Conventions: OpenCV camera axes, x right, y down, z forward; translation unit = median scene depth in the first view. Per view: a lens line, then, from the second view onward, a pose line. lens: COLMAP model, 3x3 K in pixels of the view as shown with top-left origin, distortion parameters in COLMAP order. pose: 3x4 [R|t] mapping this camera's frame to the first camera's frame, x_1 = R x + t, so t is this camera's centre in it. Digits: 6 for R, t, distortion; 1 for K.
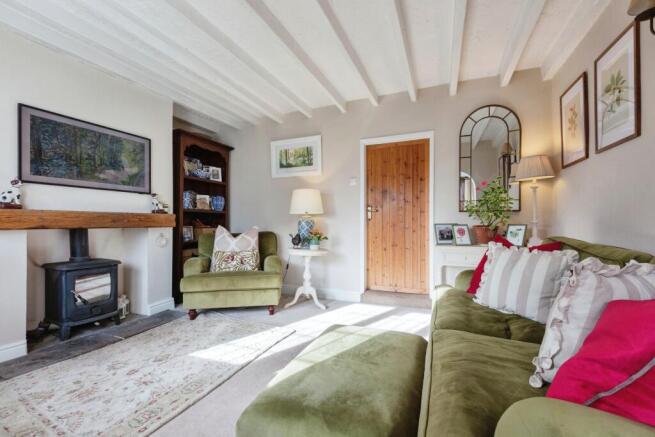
lens RADIAL K [[291.5, 0, 327.5], [0, 291.5, 221.8], [0, 0, 1]] dist [0.016122, 0.000147]
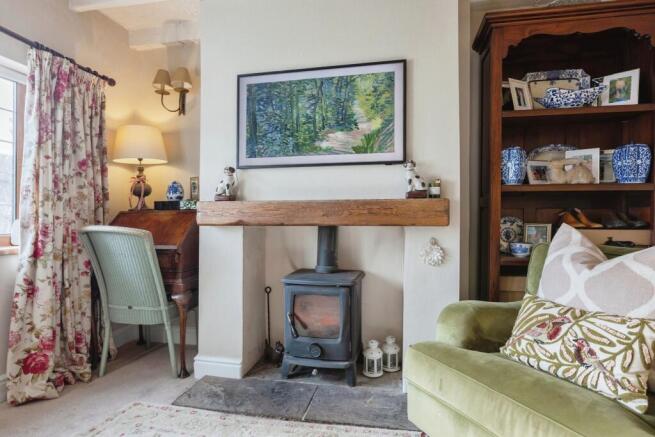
lens RADIAL K [[362.6, 0, 328.5], [0, 362.6, 214.4], [0, 0, 1]] dist [-0.000503, 0.000520]
pose [[0.193592, -0.005604, -0.981066, 0.012211], [0.006997, 0.999966, -0.004331, 0.000652], [0.981057, -0.006026, 0.193625, 0.818390]]
